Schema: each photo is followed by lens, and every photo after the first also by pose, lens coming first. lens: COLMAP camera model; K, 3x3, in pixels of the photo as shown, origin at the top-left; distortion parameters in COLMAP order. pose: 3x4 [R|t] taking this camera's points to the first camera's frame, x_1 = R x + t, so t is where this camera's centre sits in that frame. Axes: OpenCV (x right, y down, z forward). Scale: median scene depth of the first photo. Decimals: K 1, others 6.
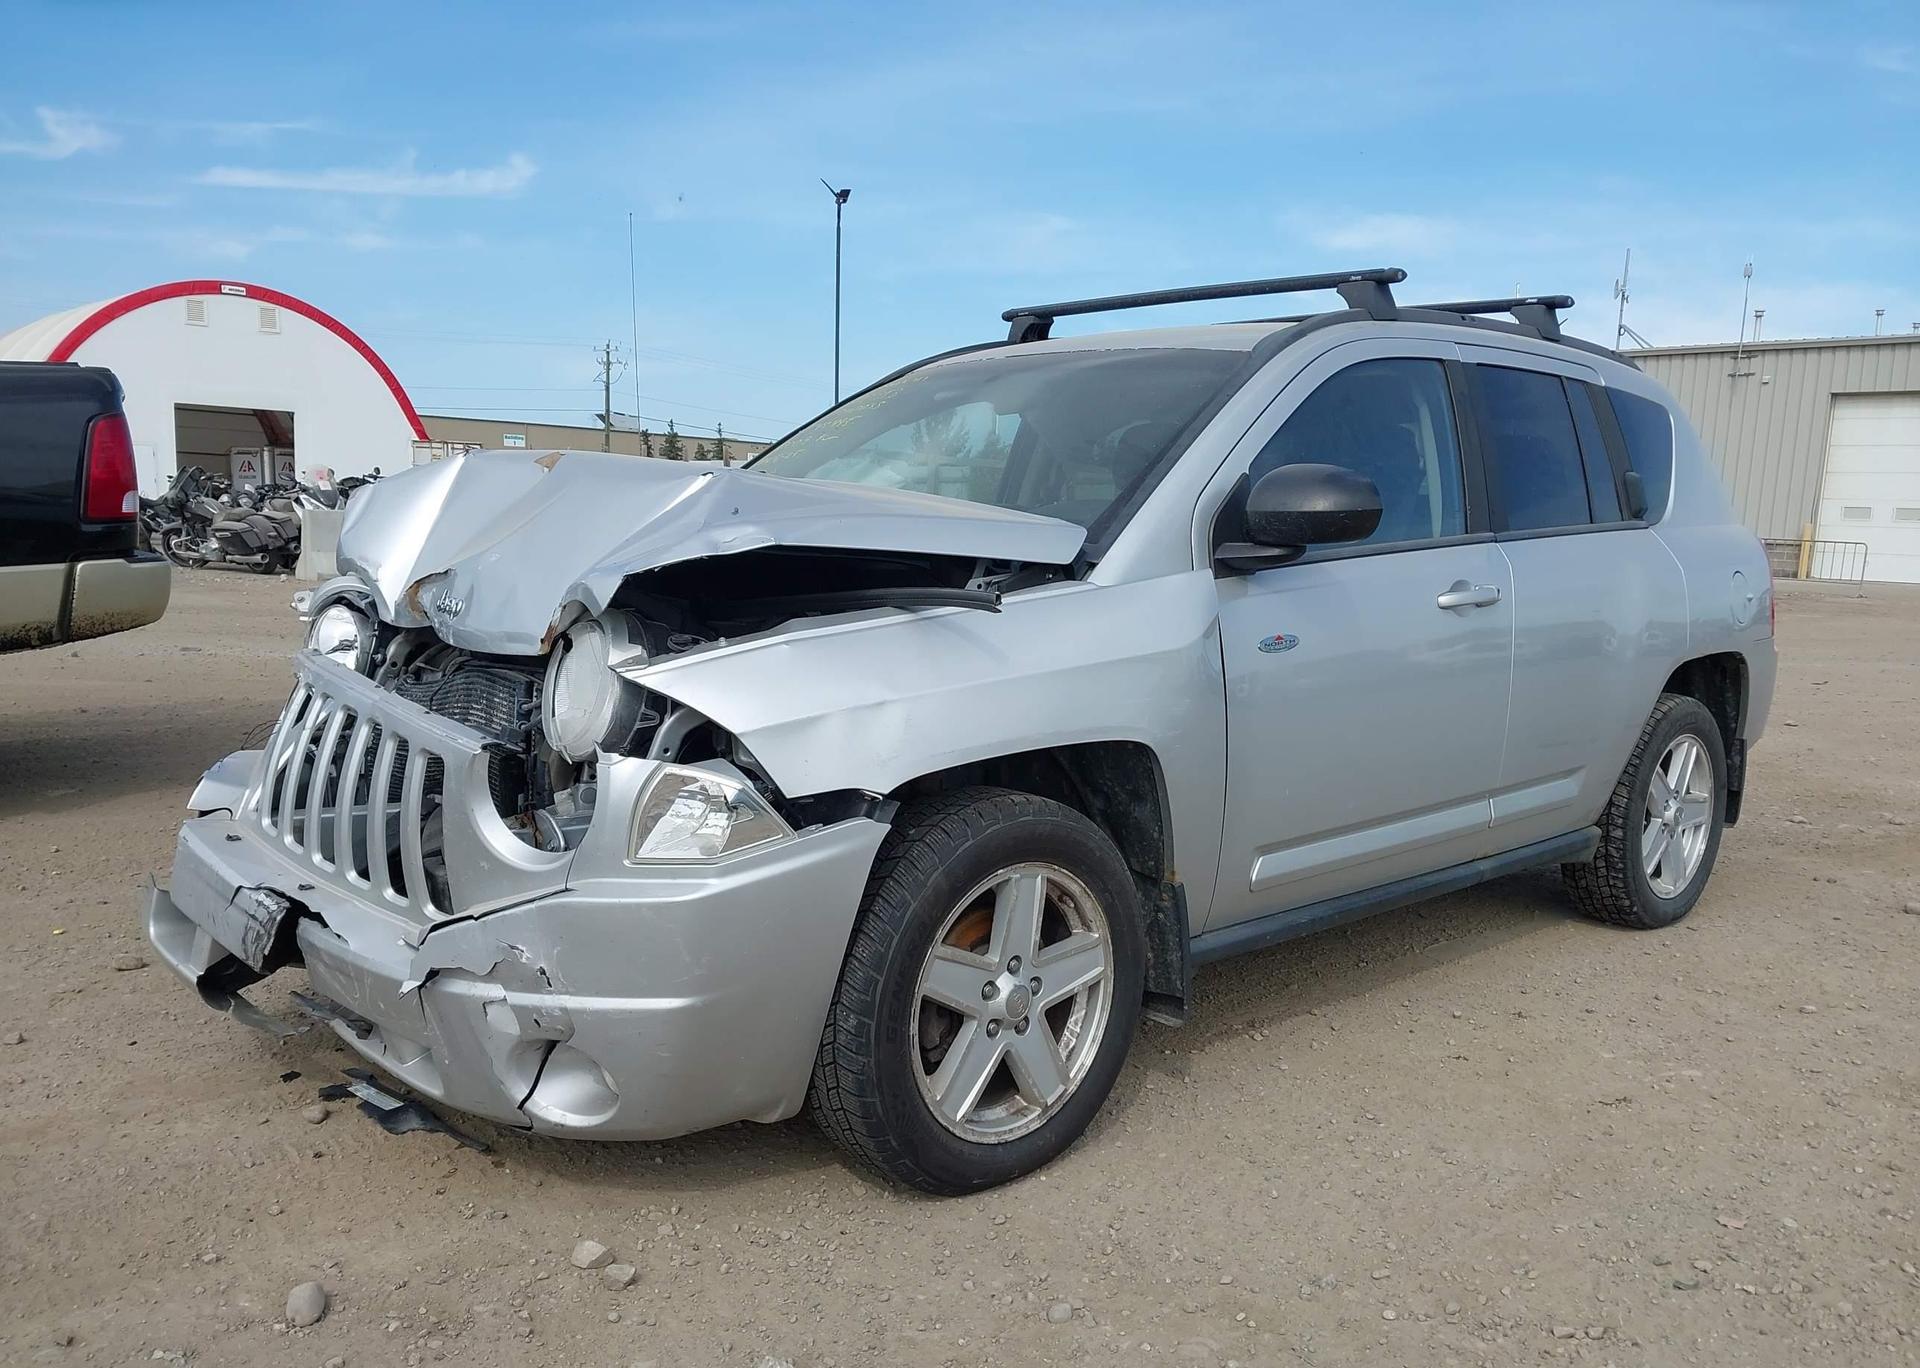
lens RADIAL K [[1534.9, 0, 963.5], [0, 1534.9, 756.6], [0, 0, 1]] dist [0.046084, -0.053279]
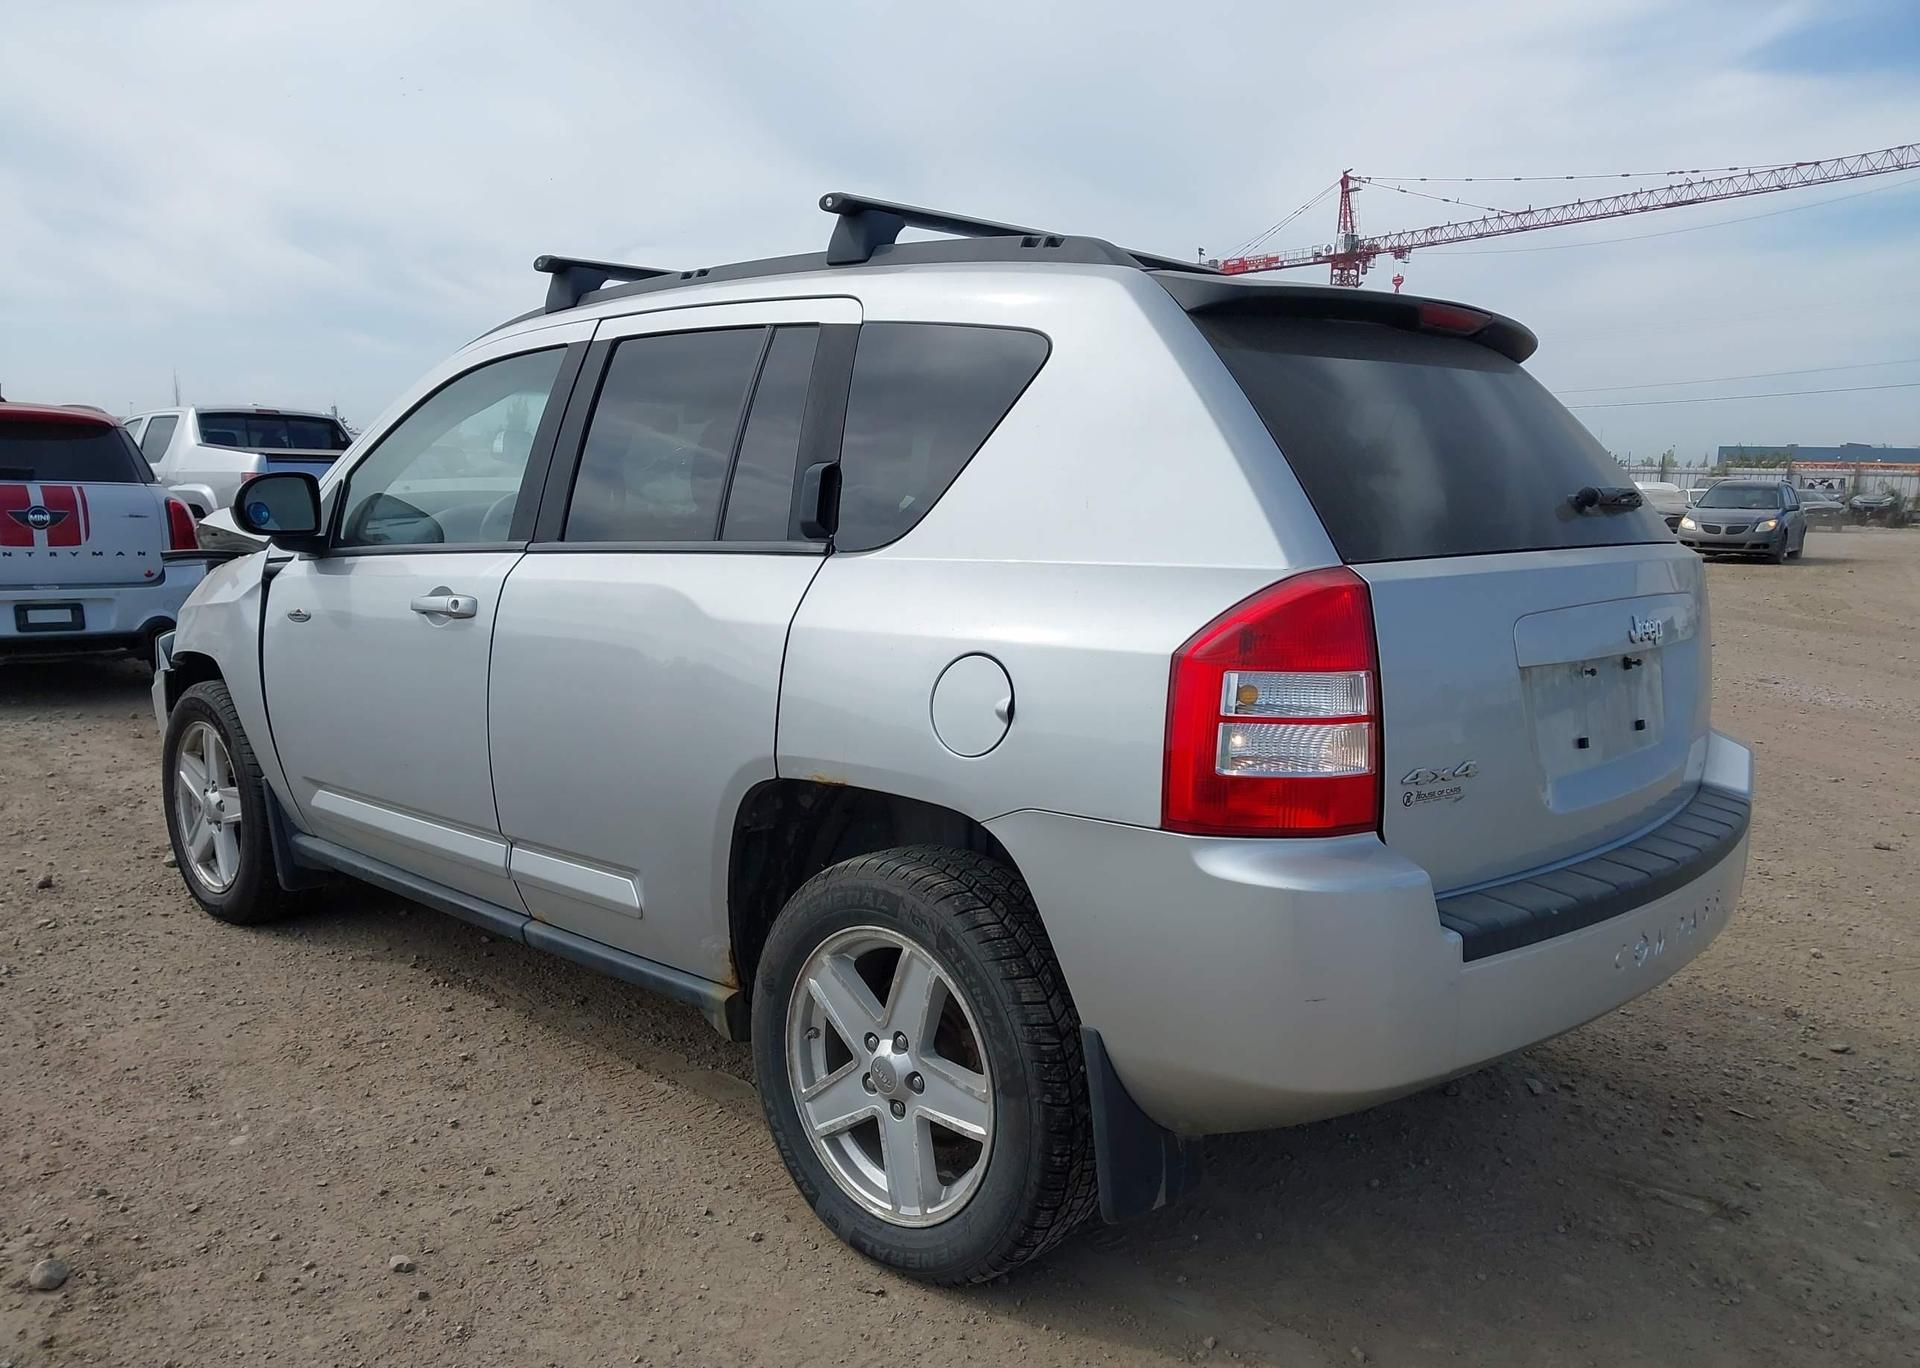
lens RADIAL K [[1552.6, 0, 957.1], [0, 1552.6, 763.4], [0, 0, 1]] dist [0.019490, -0.003565]
pose [[0.057264, 0.154083, -0.986397, 1.611942], [-0.181910, 0.973089, 0.141443, -0.249441], [0.981646, 0.171336, 0.083752, 1.549501]]
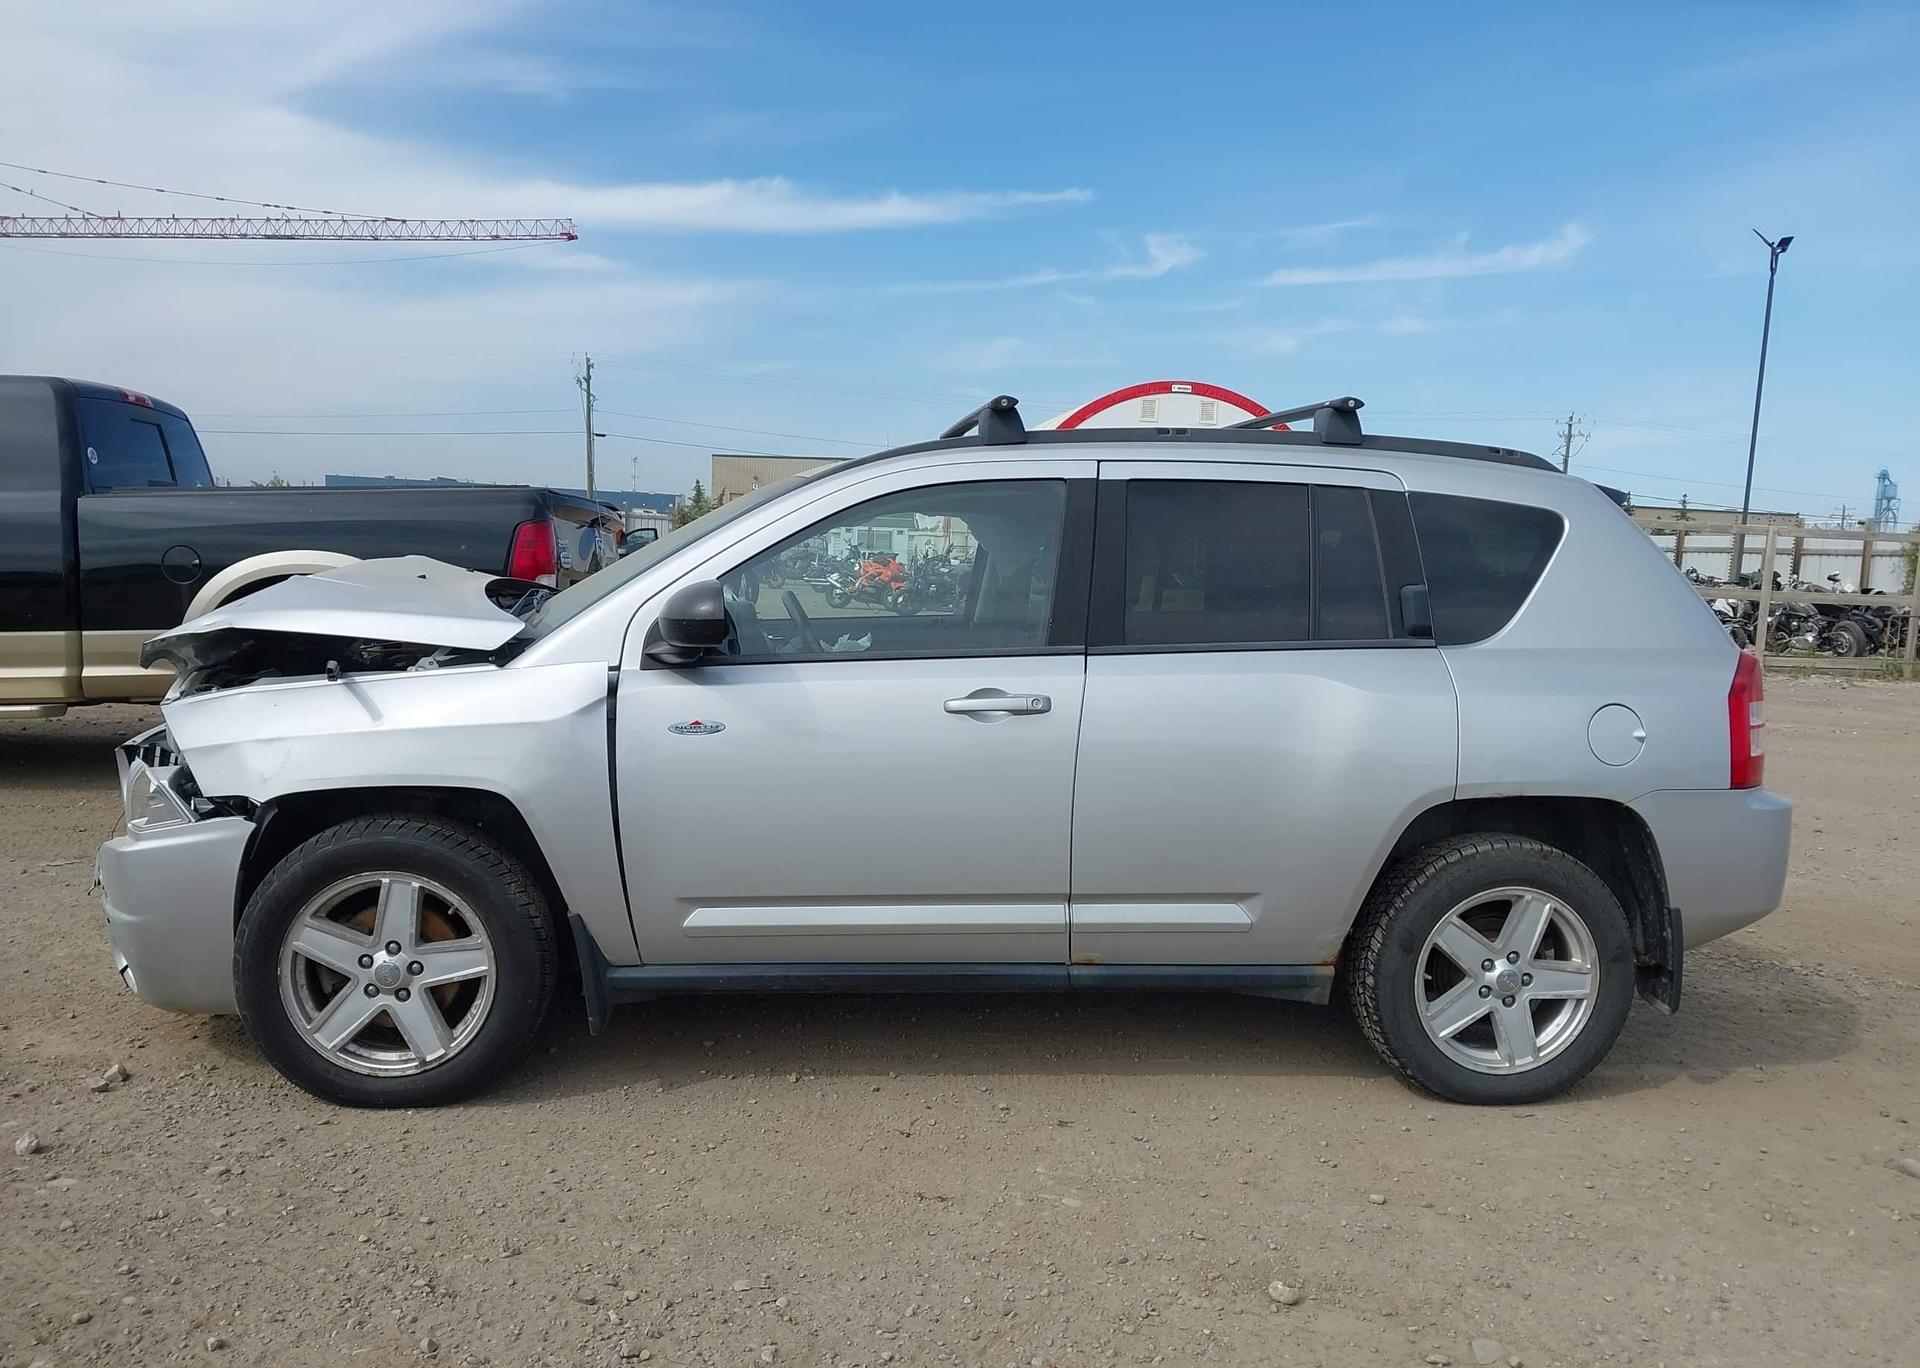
lens RADIAL K [[1552.6, 0, 957.1], [0, 1552.6, 763.4], [0, 0, 1]] dist [0.019490, -0.003565]
pose [[0.804006, 0.087657, -0.588125, 1.156812], [-0.113208, 0.993549, -0.006679, -0.066913], [0.583746, 0.071951, 0.808742, 0.169032]]
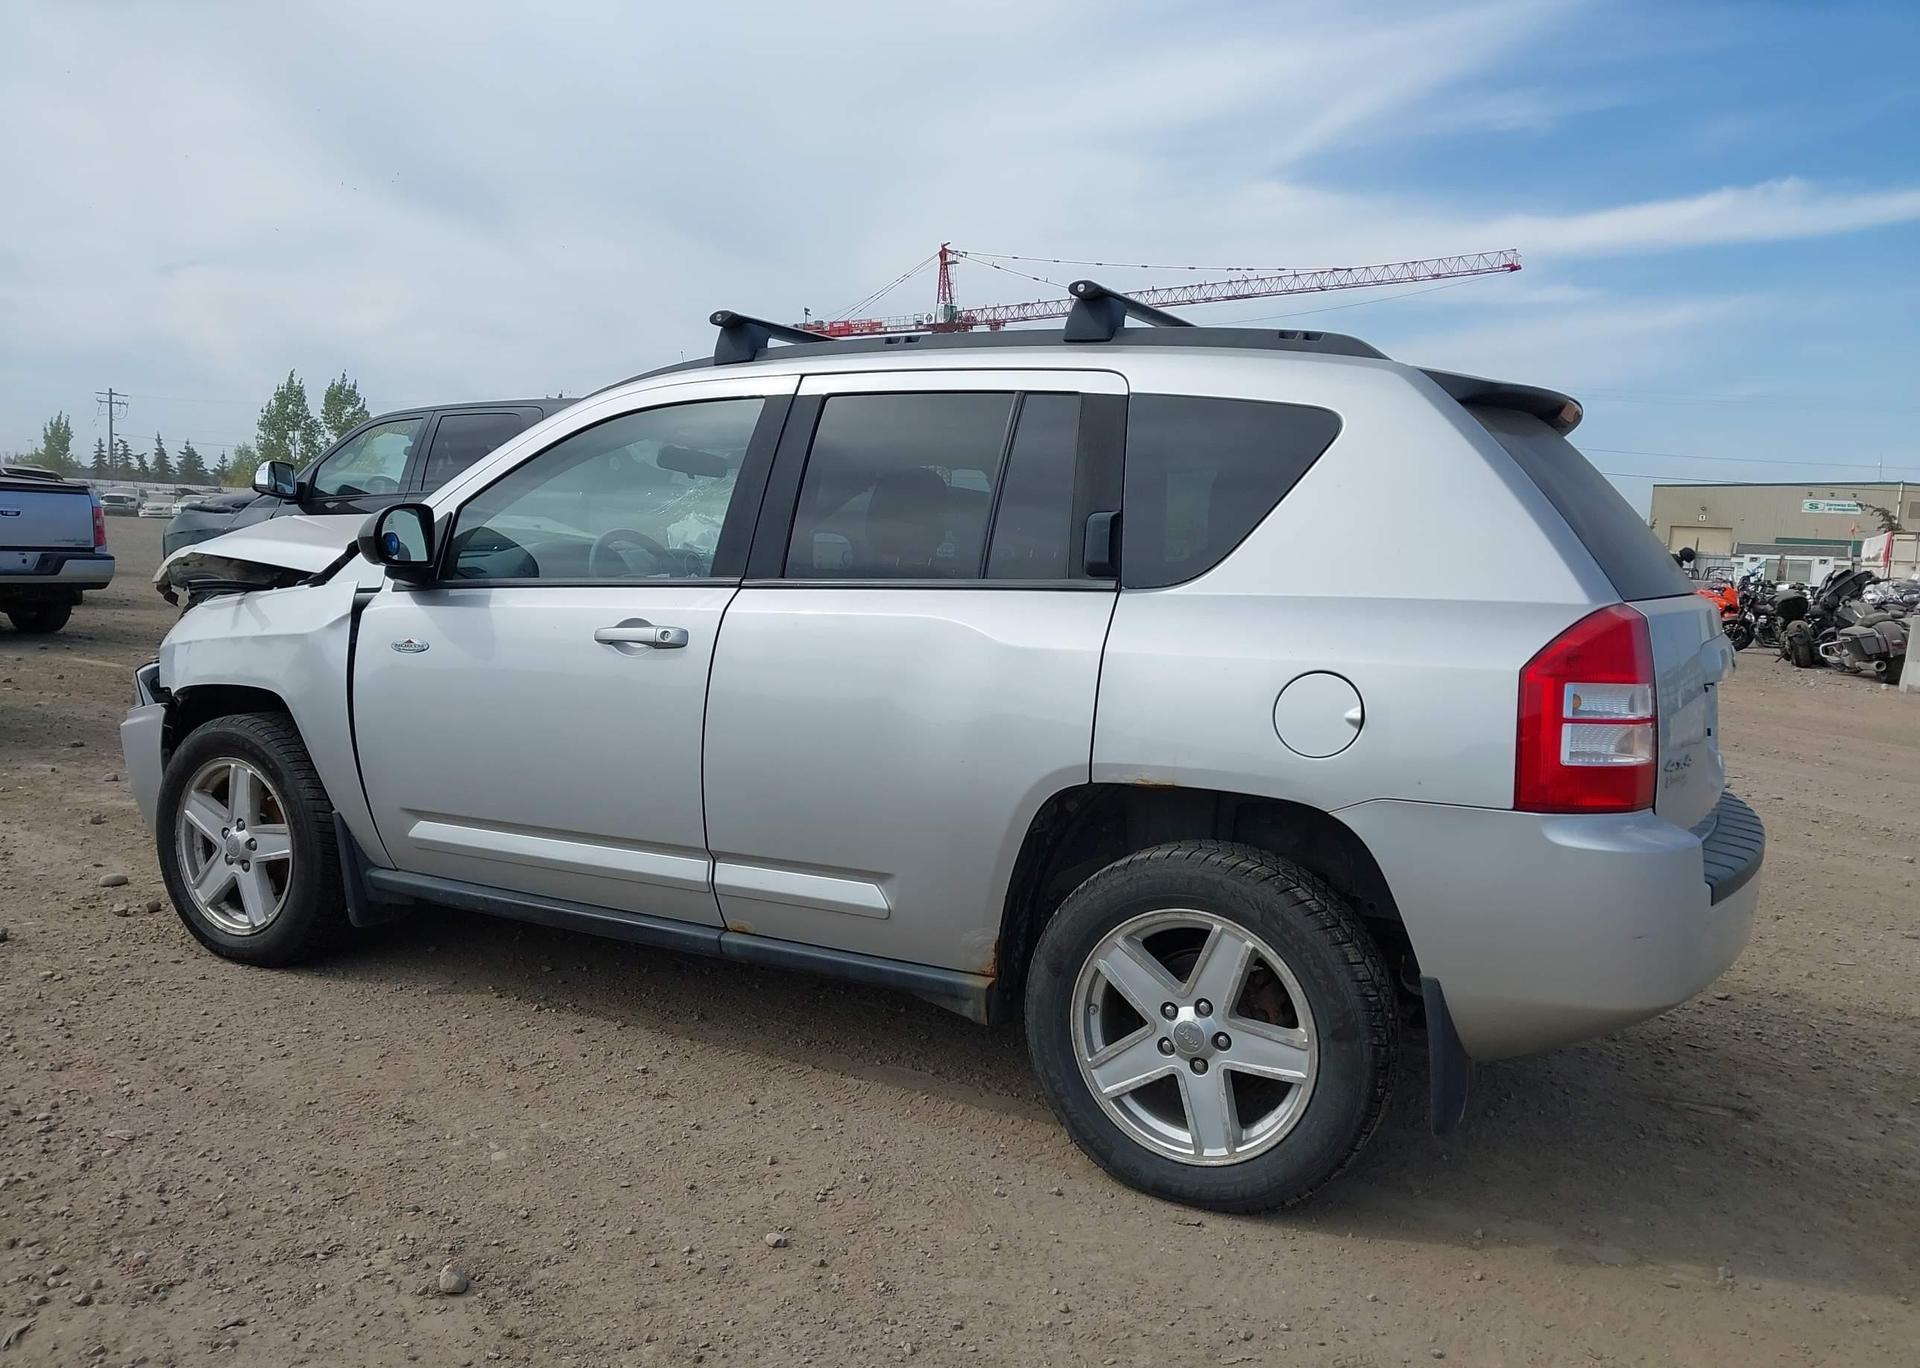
lens RADIAL K [[1534.9, 0, 963.5], [0, 1534.9, 756.6], [0, 0, 1]] dist [0.046084, -0.053279]
pose [[0.313283, 0.116788, -0.942451, 1.657790], [-0.189488, 0.980141, 0.058470, -0.155165], [0.930563, 0.160266, 0.329192, 1.097667]]
